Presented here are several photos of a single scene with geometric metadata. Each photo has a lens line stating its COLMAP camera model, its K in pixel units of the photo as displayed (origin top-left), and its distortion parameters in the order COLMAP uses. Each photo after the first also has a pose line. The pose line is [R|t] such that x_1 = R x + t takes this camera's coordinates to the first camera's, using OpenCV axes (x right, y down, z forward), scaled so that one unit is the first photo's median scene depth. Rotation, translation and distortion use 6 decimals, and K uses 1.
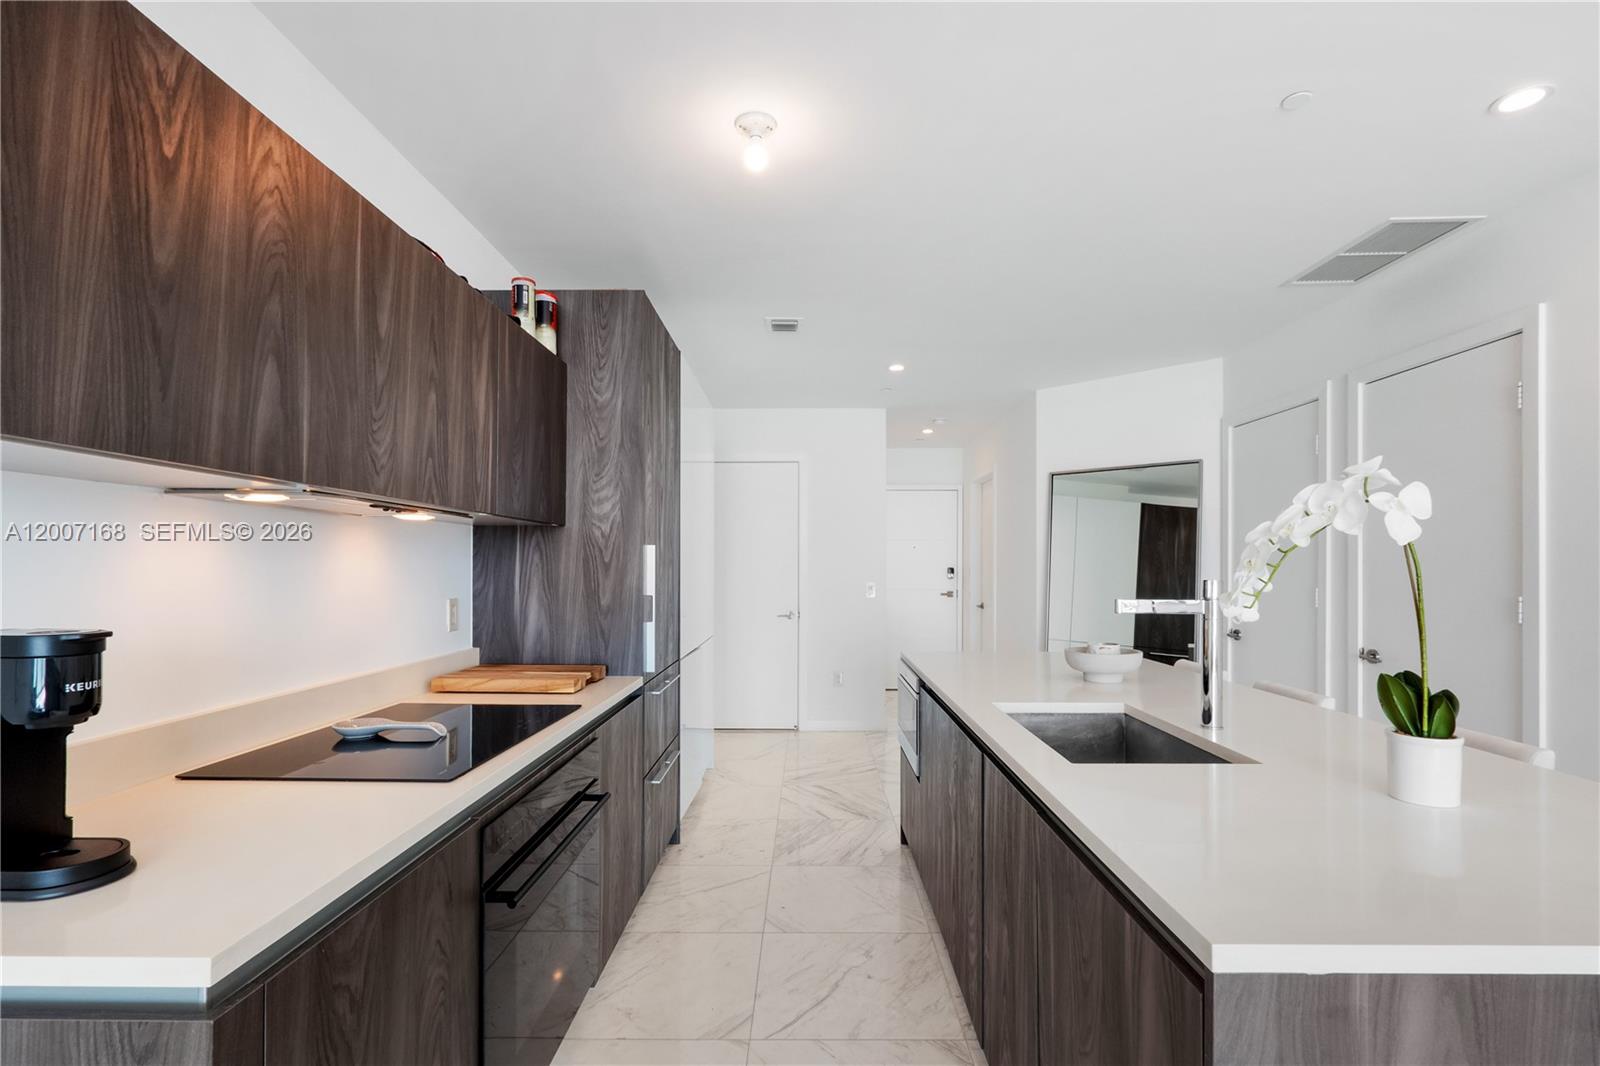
lens RADIAL K [[747.5, 0, 804.3], [0, 747.5, 564.3], [0, 0, 1]] dist [-0.000237, 0.000752]
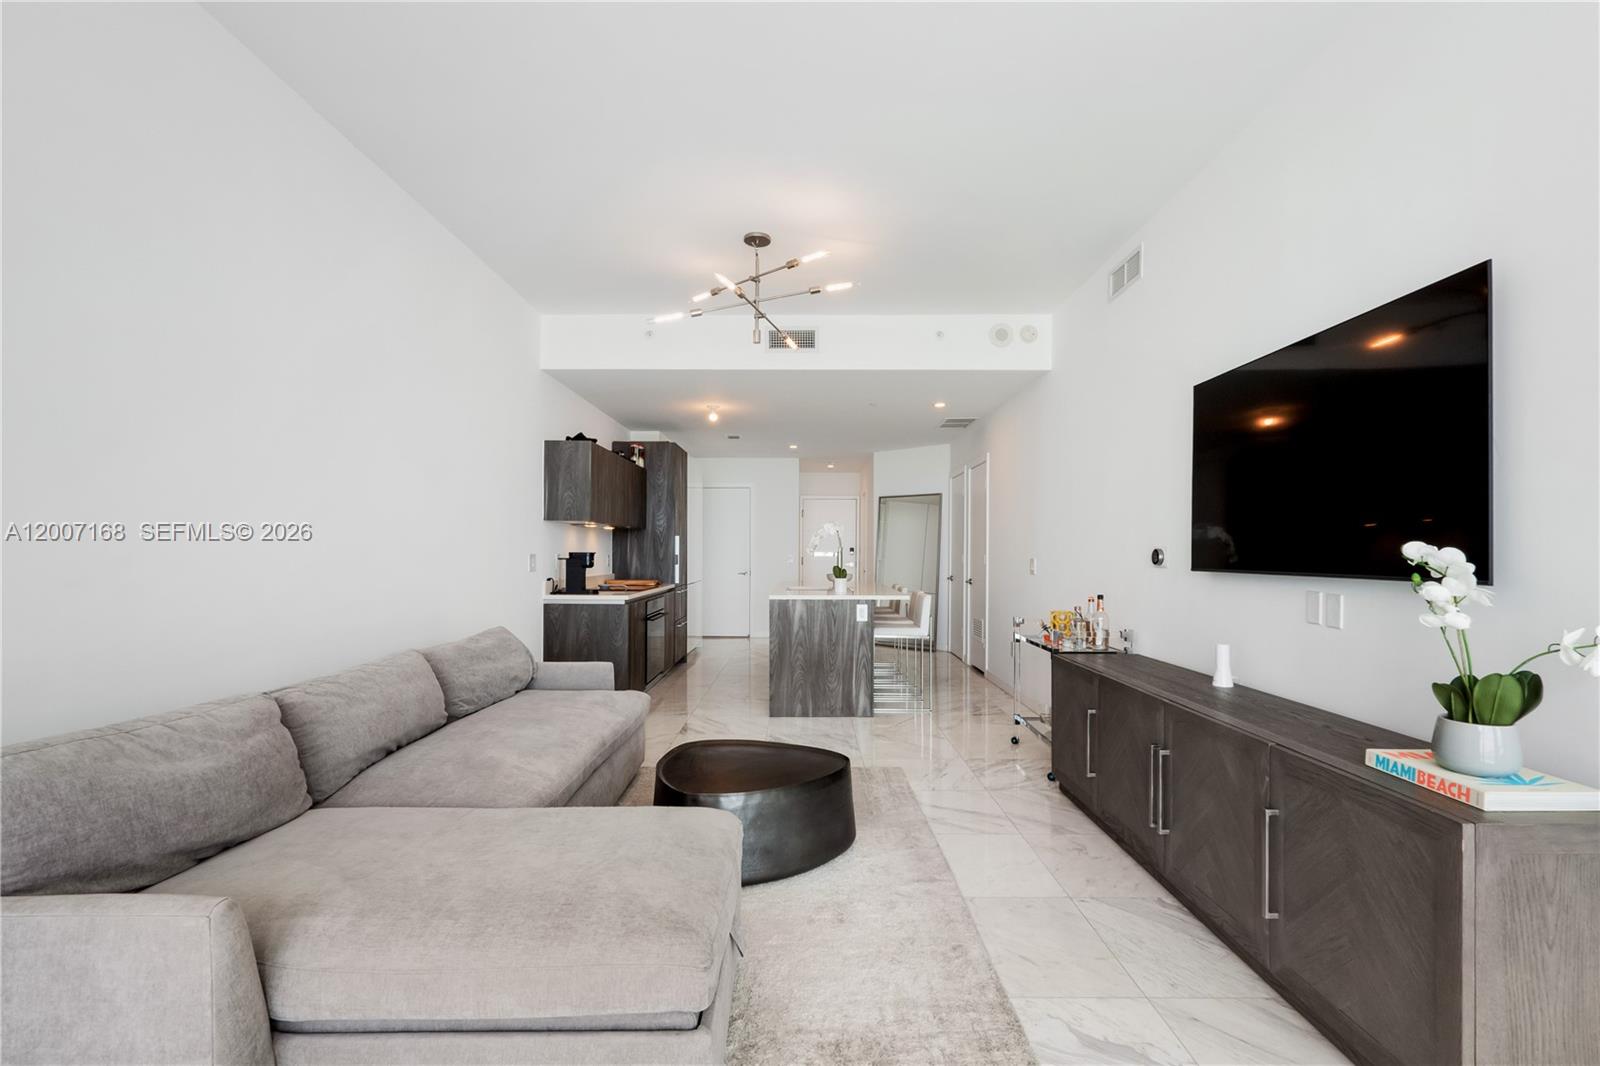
lens RADIAL K [[746.3, 0, 803.0], [0, 746.3, 540.4], [0, 0, 1]] dist [-0.002354, 0.000780]
pose [[0.999982, 0.001157, 0.005902, 0.233711], [-0.001084, 0.999923, -0.012326, 0.023545], [-0.005916, 0.012320, 0.999907, -1.714321]]
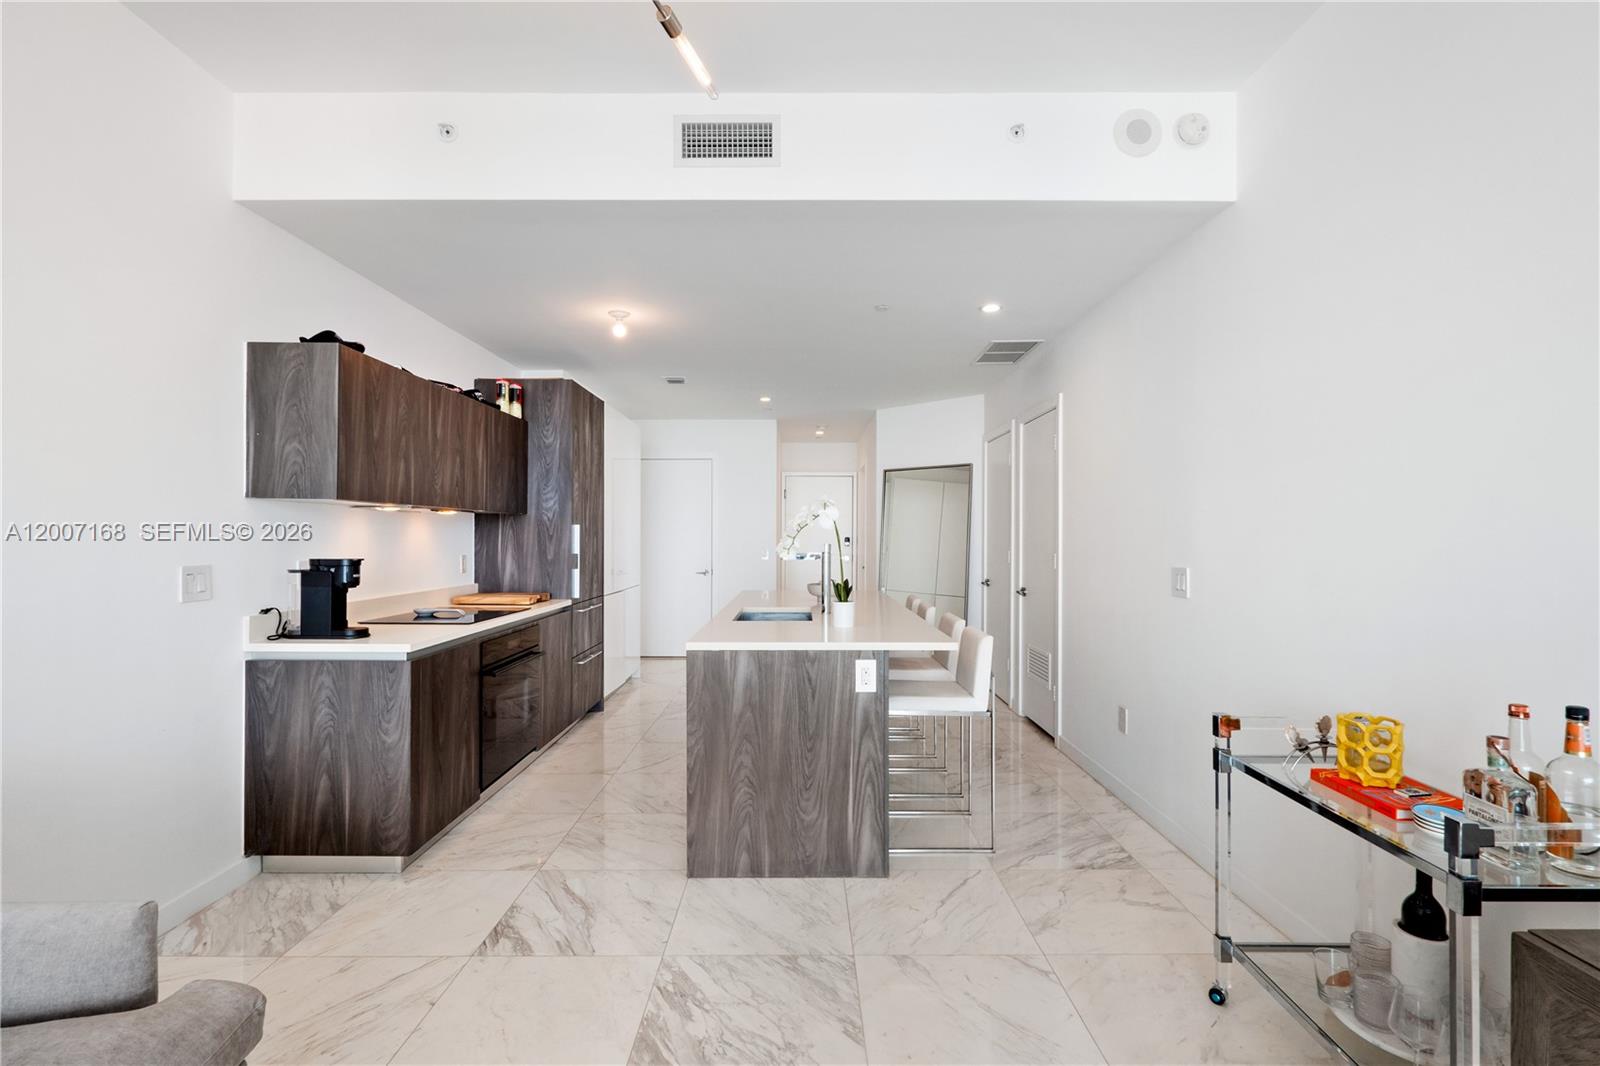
lens RADIAL K [[743.8, 0, 800.0], [0, 743.8, 533.0], [0, 0, 1]] dist [-0.001601, -0.000419]
pose [[0.999970, -0.000834, 0.007655, 0.305071], [0.000847, 0.999998, -0.001662, -0.003396], [-0.007654, 0.001668, 0.999969, -0.743794]]
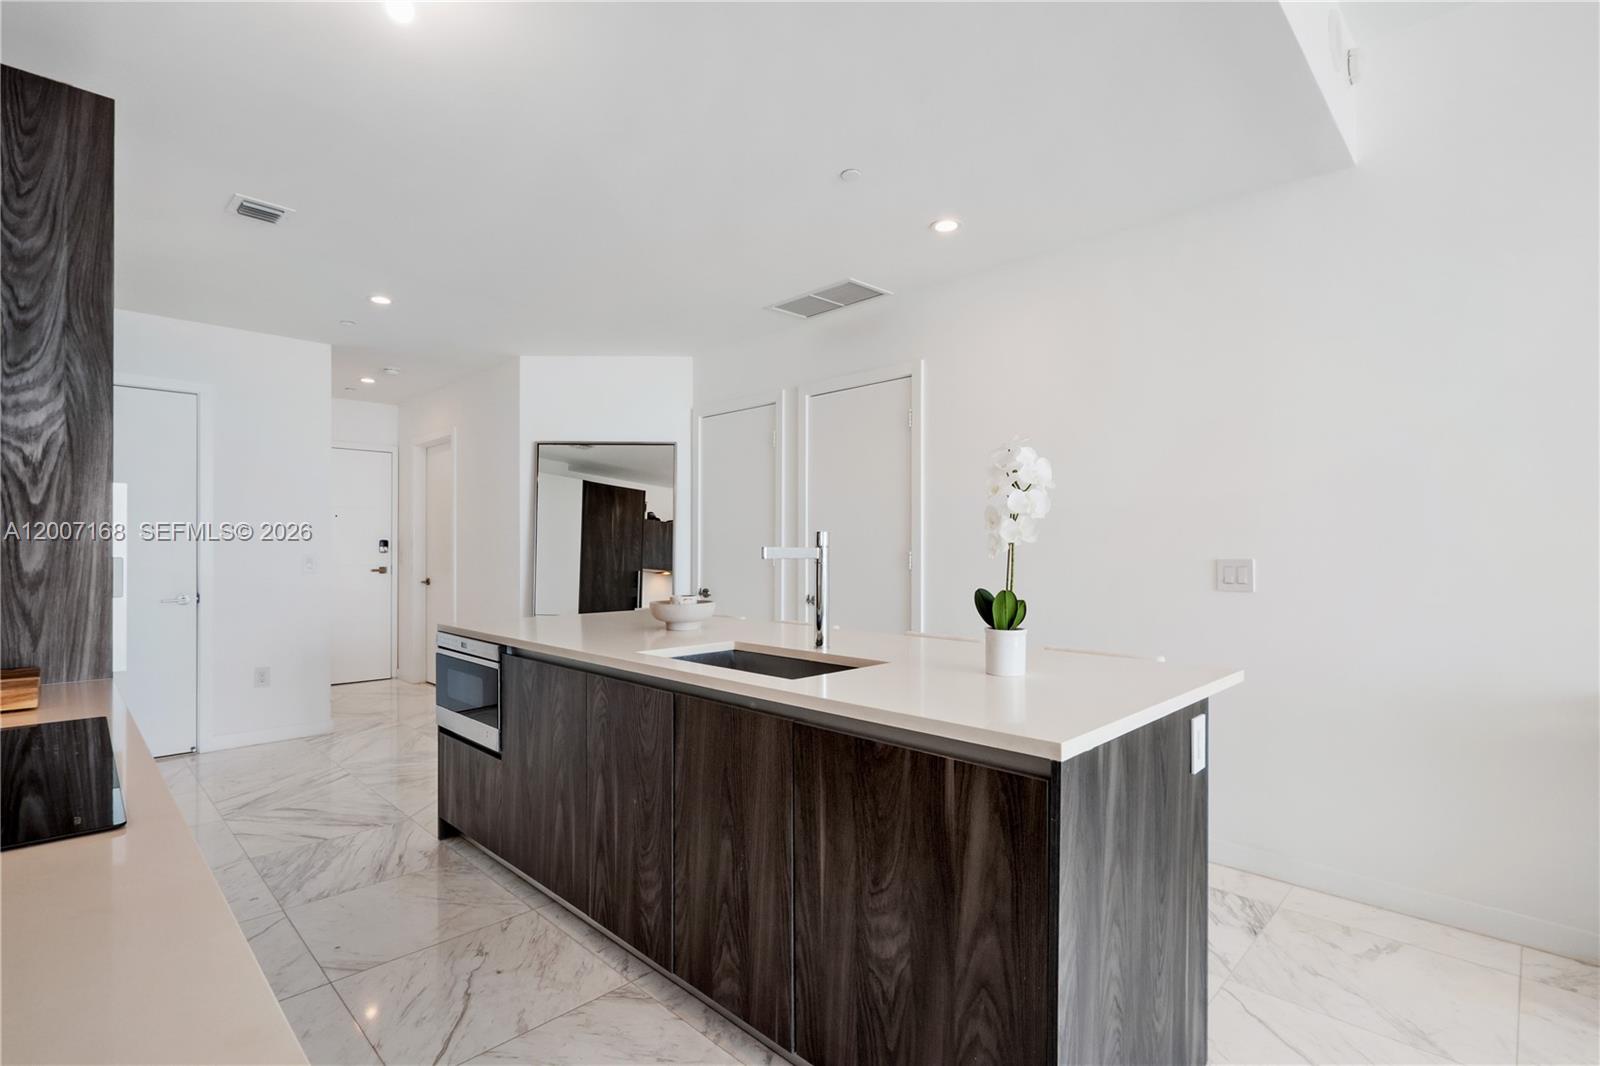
lens RADIAL K [[750.4, 0, 802.8], [0, 750.4, 548.4], [0, 0, 1]] dist [-0.001771, -0.000082]
pose [[0.697254, -0.001549, 0.716823, -0.265892], [-0.001194, 0.999994, 0.003323, 0.031191], [-0.716823, -0.003173, 0.697248, 0.091317]]
